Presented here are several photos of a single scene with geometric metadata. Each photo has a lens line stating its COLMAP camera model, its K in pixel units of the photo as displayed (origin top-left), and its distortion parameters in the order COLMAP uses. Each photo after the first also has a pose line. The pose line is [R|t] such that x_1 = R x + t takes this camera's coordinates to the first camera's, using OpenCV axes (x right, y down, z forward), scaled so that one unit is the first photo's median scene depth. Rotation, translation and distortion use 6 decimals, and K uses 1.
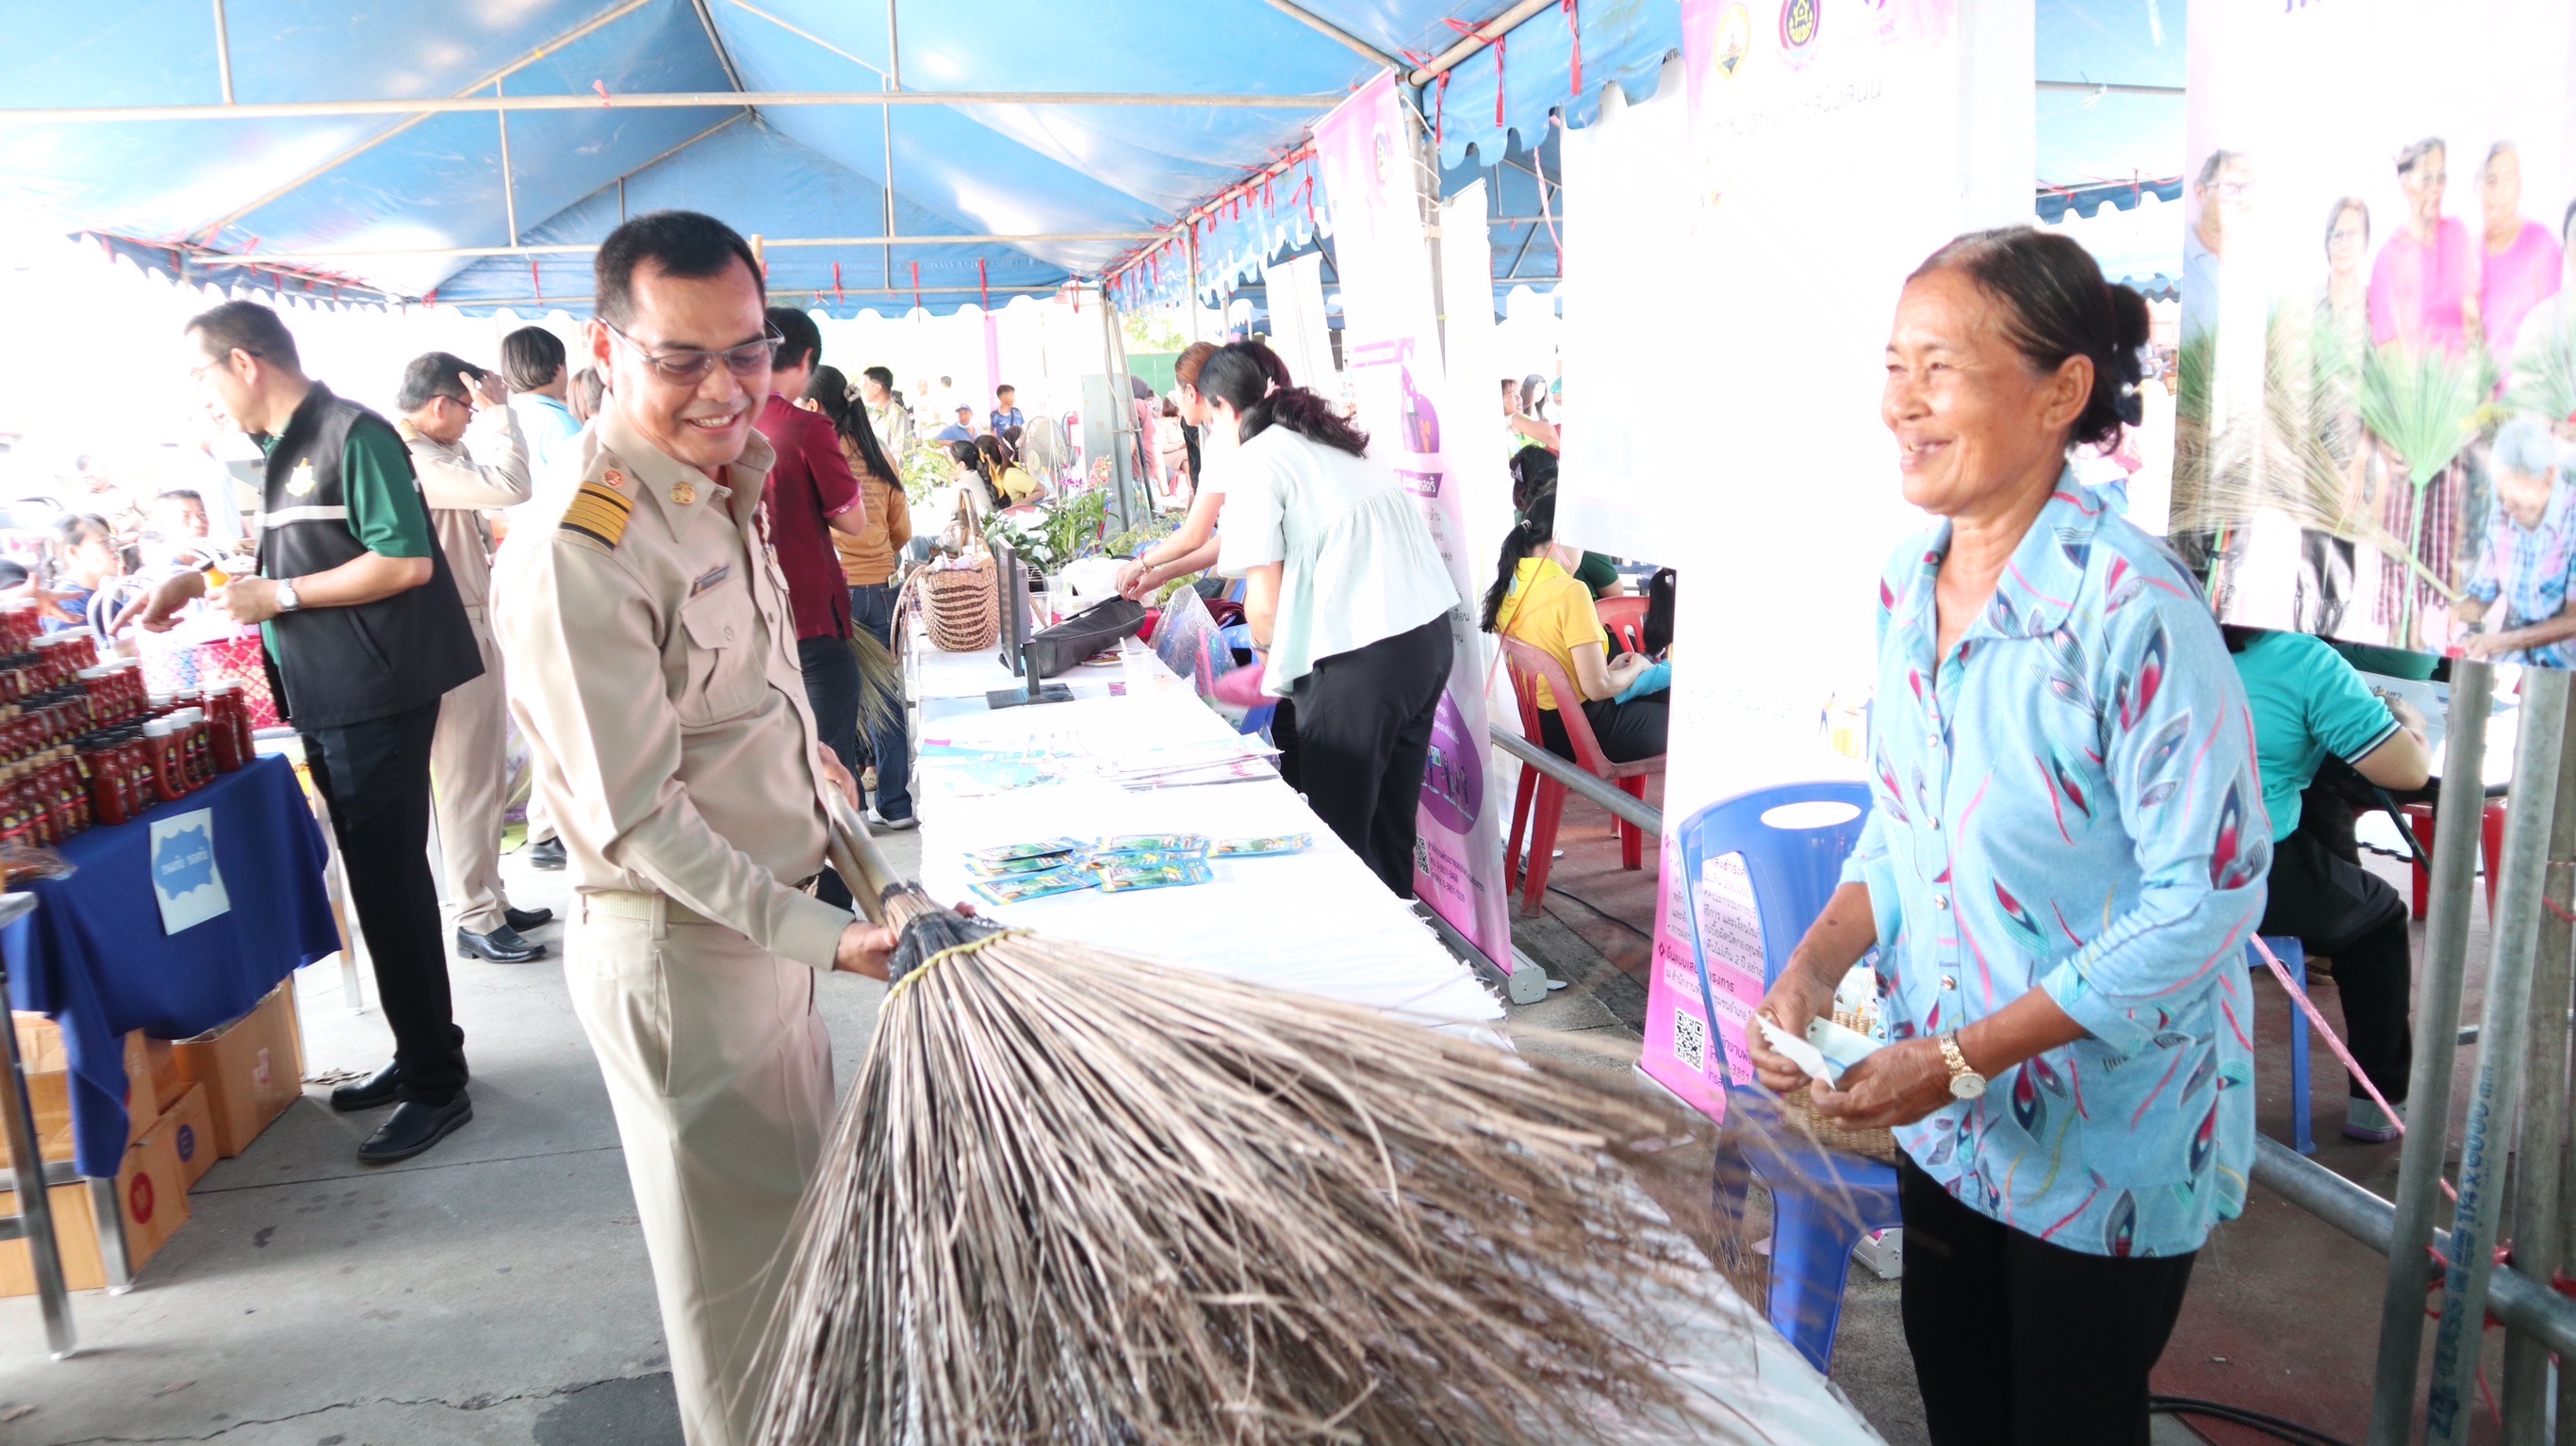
lens RADIAL K [[1800.0, 0, 1288.3], [0, 1800.0, 722.1], [0, 0, 1]] dist [-0.121352, 0.064257]
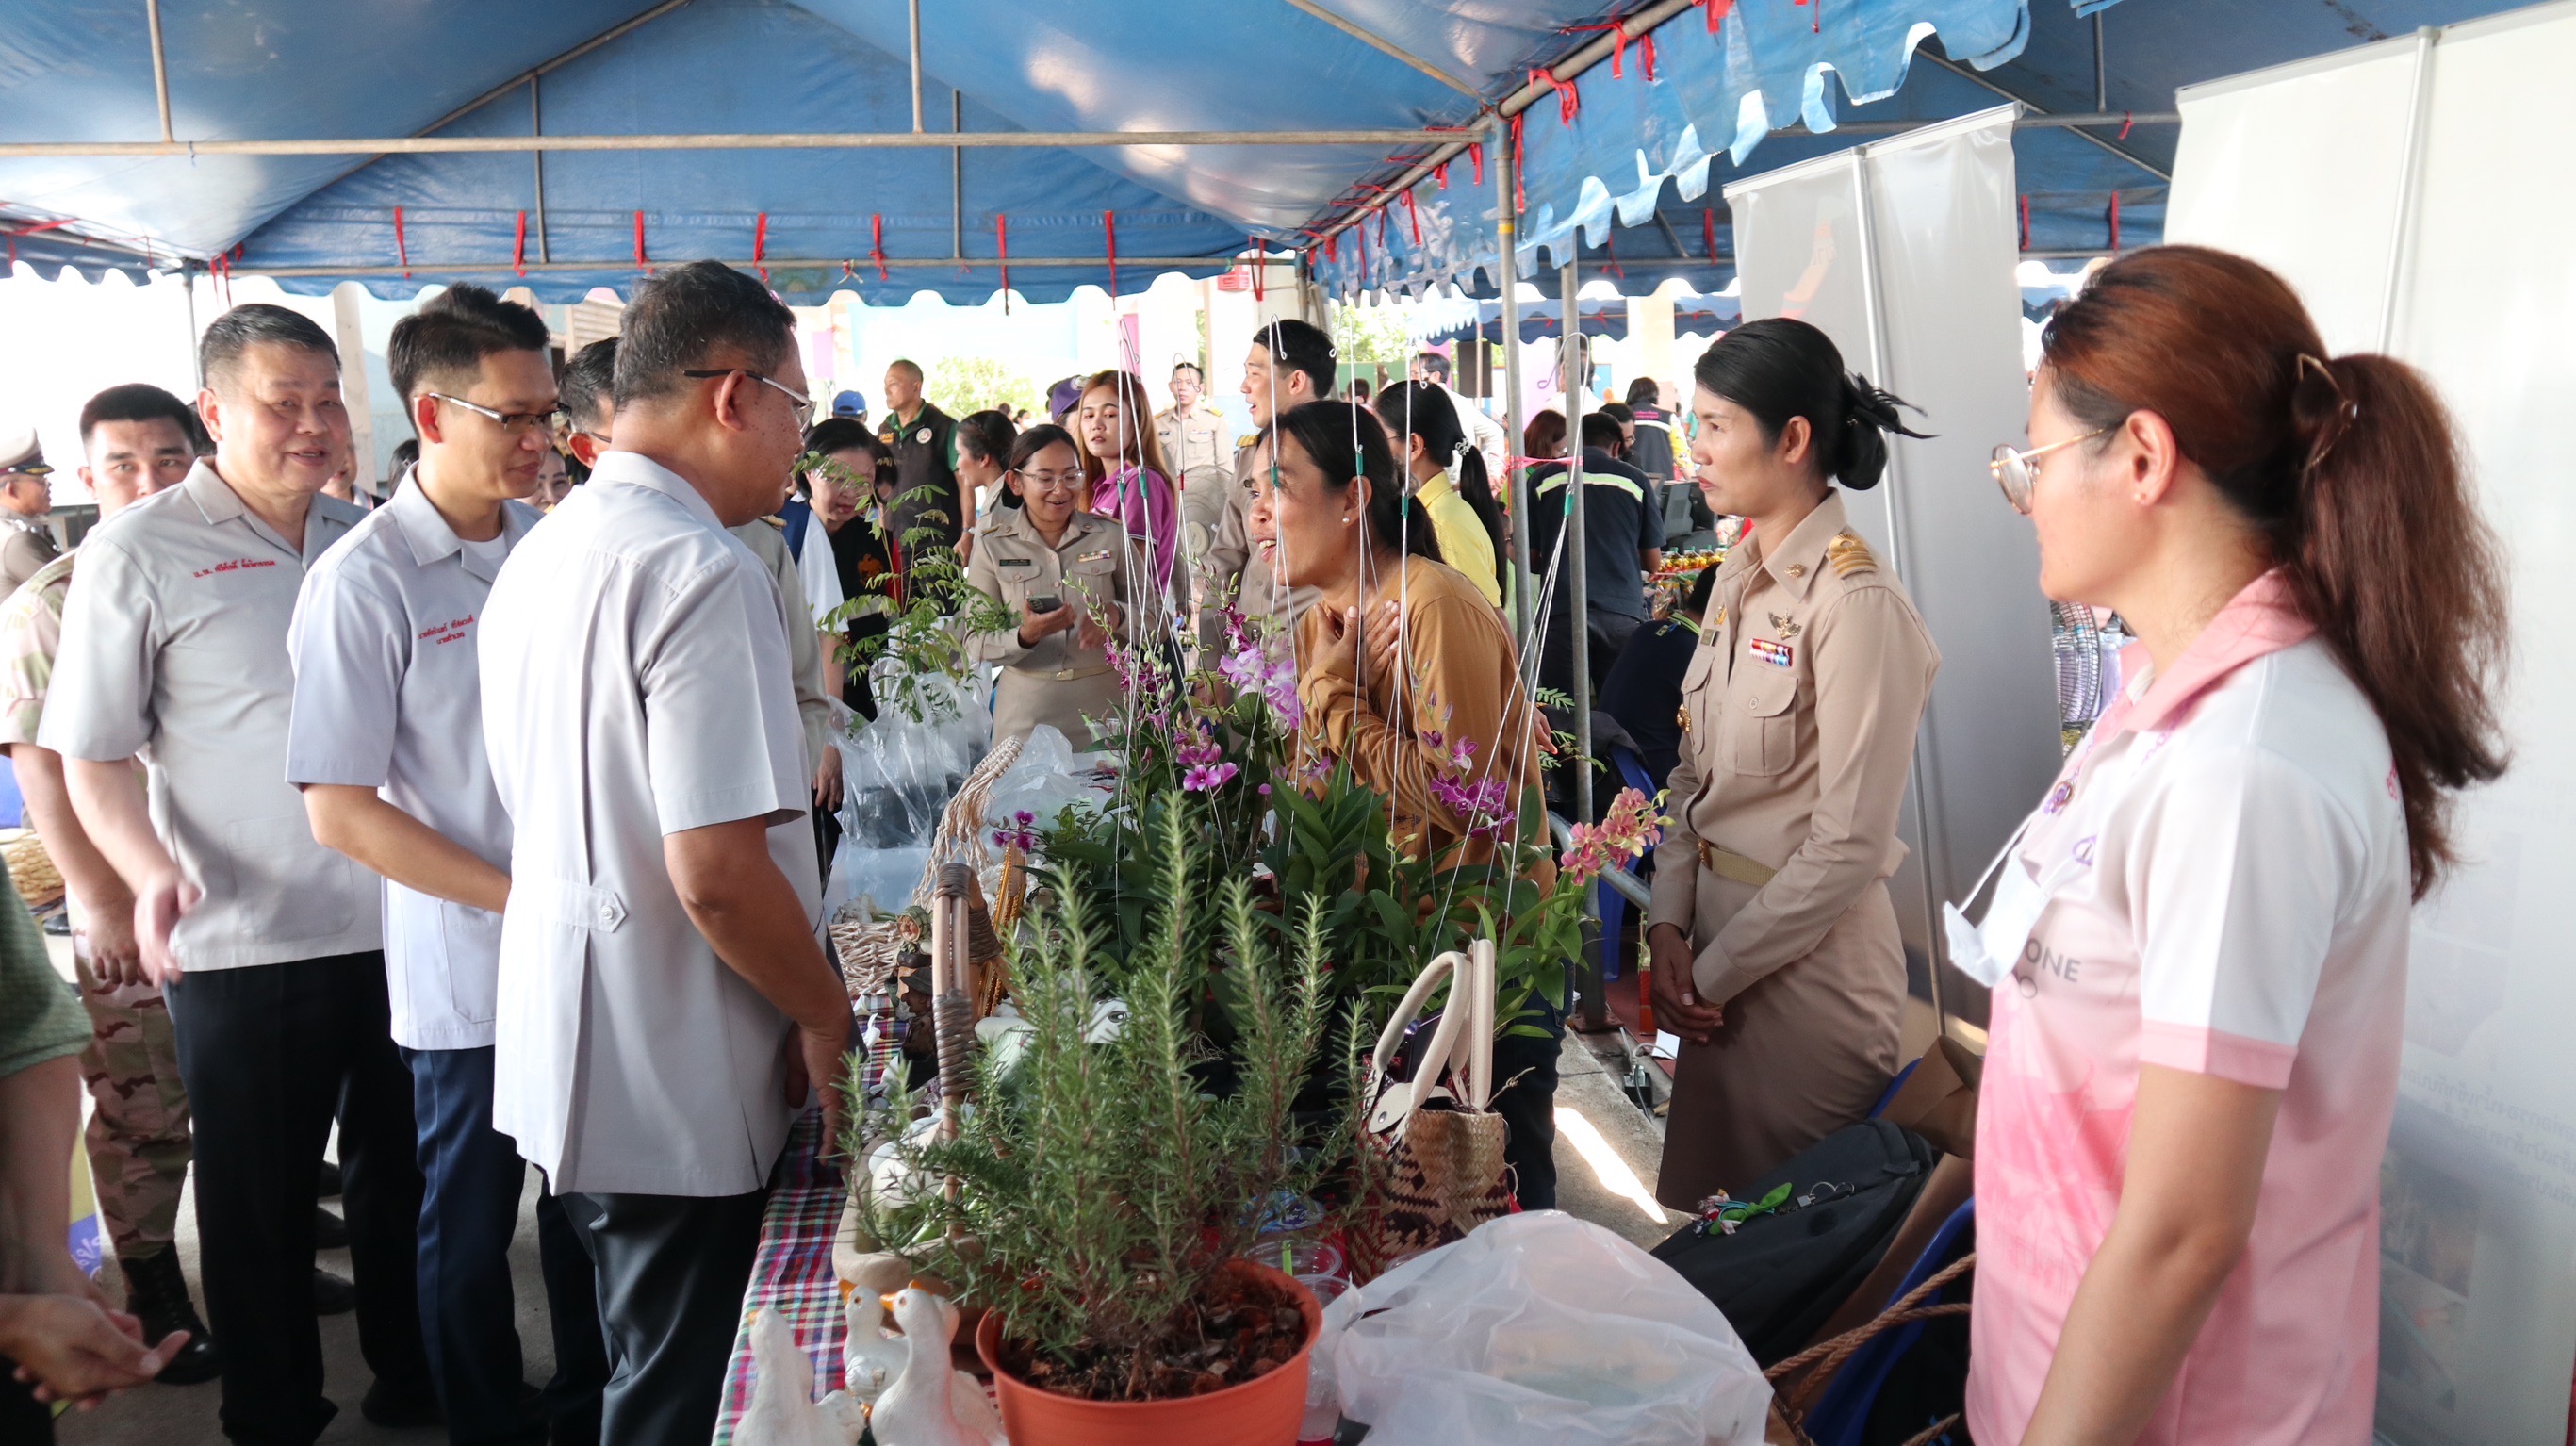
lens RADIAL K [[2023.0, 0, 1250.1], [0, 2023.0, 702.2], [0, 0, 1]] dist [-0.058243, 0.011608]
pose [[0.994370, 0.023508, -0.103319, -0.067200], [-0.027349, 0.998980, -0.035923, -0.094602], [0.102370, 0.038547, 0.993999, 0.451278]]
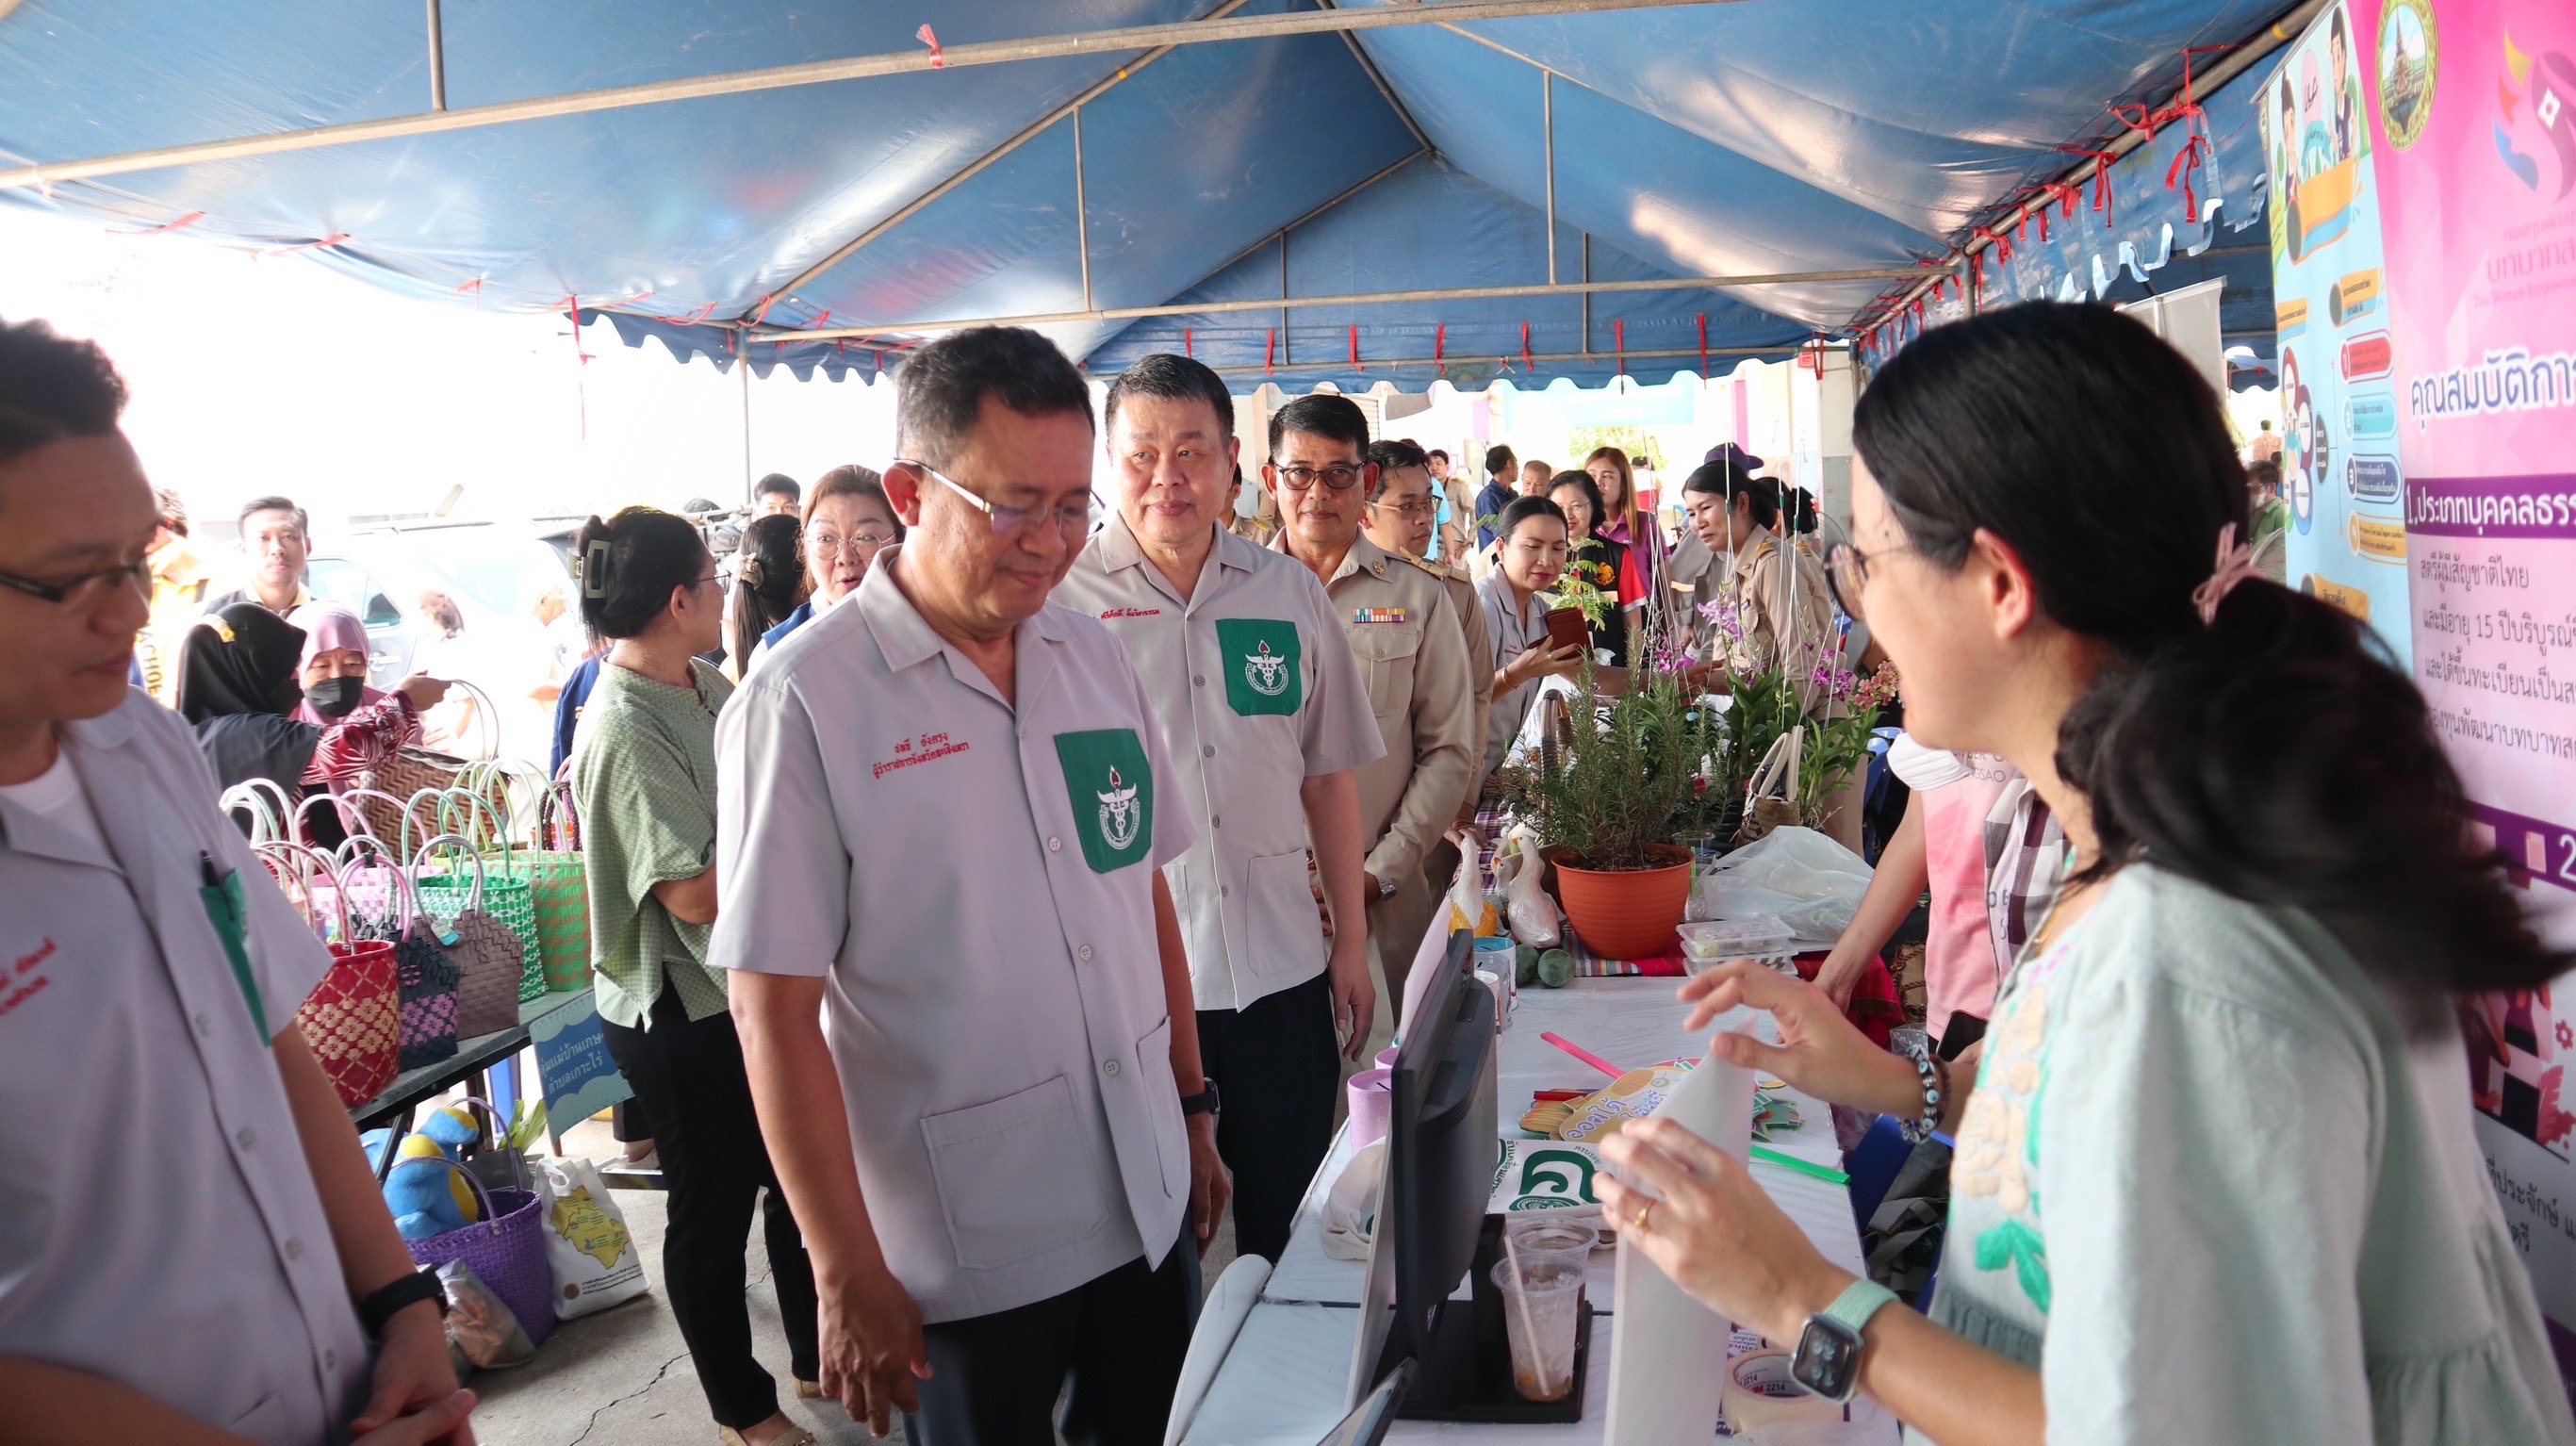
lens RADIAL K [[1800.0, 0, 1274.6], [0, 1800.0, 716.1], [0, 0, 1]] dist [-0.121352, 0.064257]
pose [[0.911249, 0.046465, -0.409226, -0.014047], [-0.062001, 0.997769, -0.024772, -0.066105], [0.407162, 0.047946, 0.912097, 0.276397]]
